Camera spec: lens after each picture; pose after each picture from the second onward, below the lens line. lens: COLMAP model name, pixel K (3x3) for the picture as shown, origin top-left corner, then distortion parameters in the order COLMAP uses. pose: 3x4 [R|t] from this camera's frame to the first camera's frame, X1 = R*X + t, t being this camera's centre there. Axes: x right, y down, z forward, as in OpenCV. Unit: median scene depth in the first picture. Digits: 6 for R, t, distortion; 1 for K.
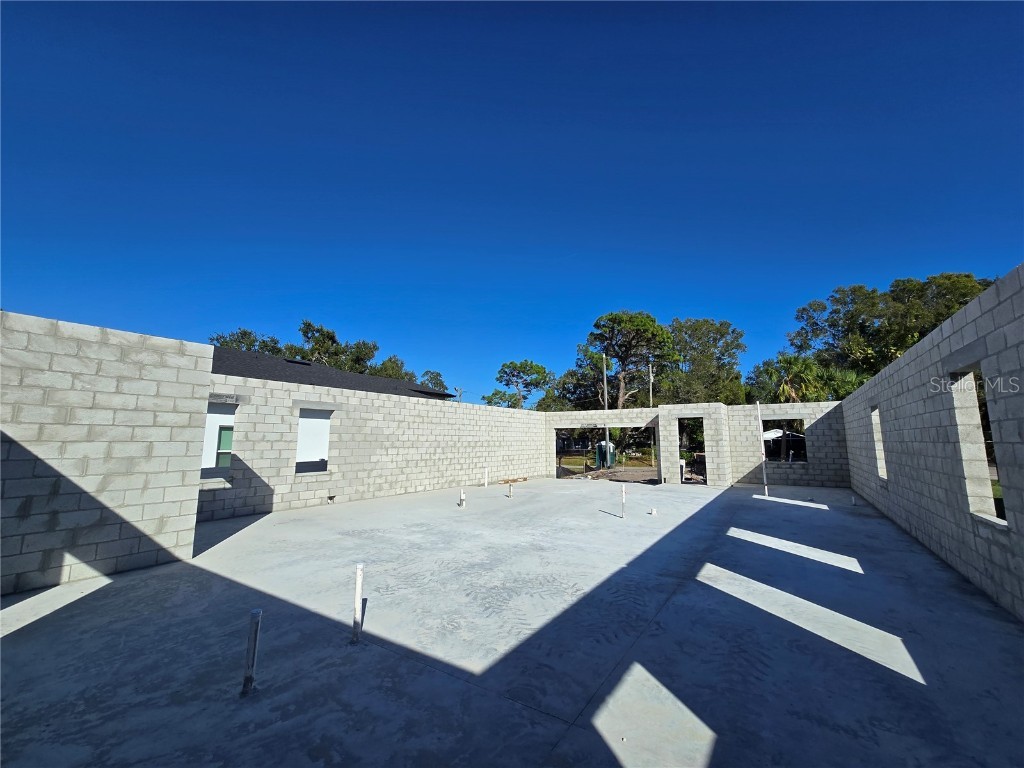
lens RADIAL K [[419.0, 0, 514.6], [0, 419.0, 379.7], [0, 0, 1]] dist [-0.003825, 0.000735]
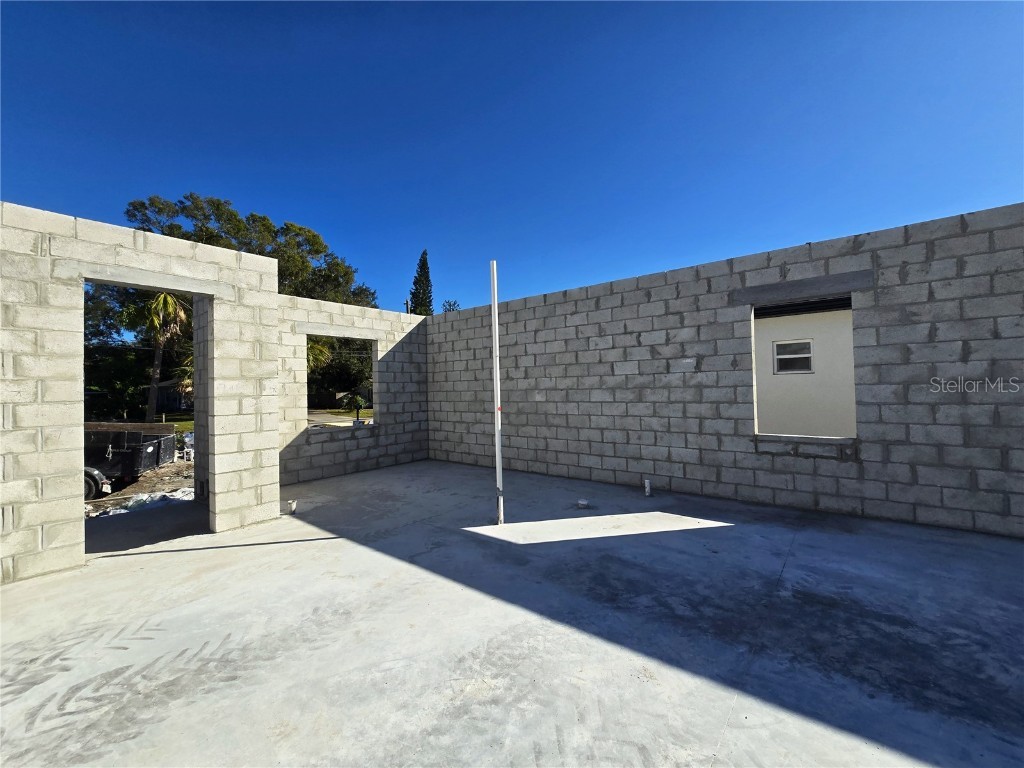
lens RADIAL K [[419.0, 0, 514.6], [0, 419.0, 379.7], [0, 0, 1]] dist [-0.003825, 0.000735]
pose [[0.094505, 0.018818, 0.995347, 0.192776], [-0.121007, 0.992625, -0.007277, 0.124619], [-0.988143, -0.119756, 0.096085, 0.773907]]
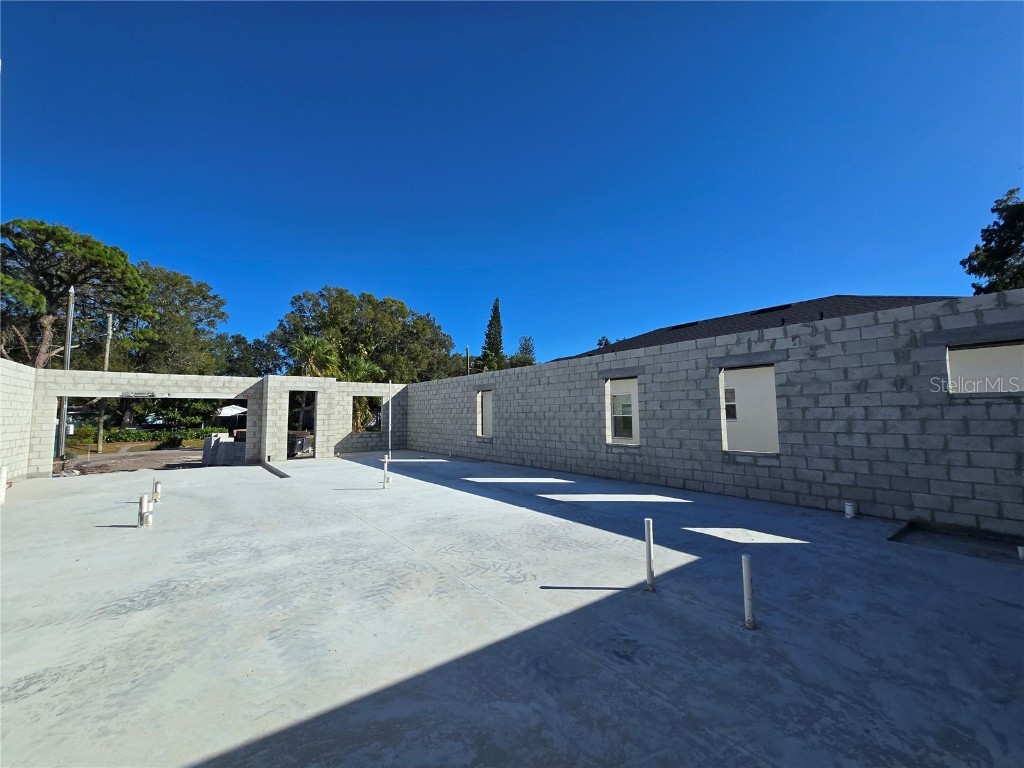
lens RADIAL K [[419.0, 0, 514.6], [0, 419.0, 379.7], [0, 0, 1]] dist [-0.003825, 0.000735]
pose [[0.329480, 0.075264, 0.941158, -0.342661], [-0.125788, 0.991431, -0.035249, 0.038849], [-0.935746, -0.106773, 0.336124, 0.227665]]
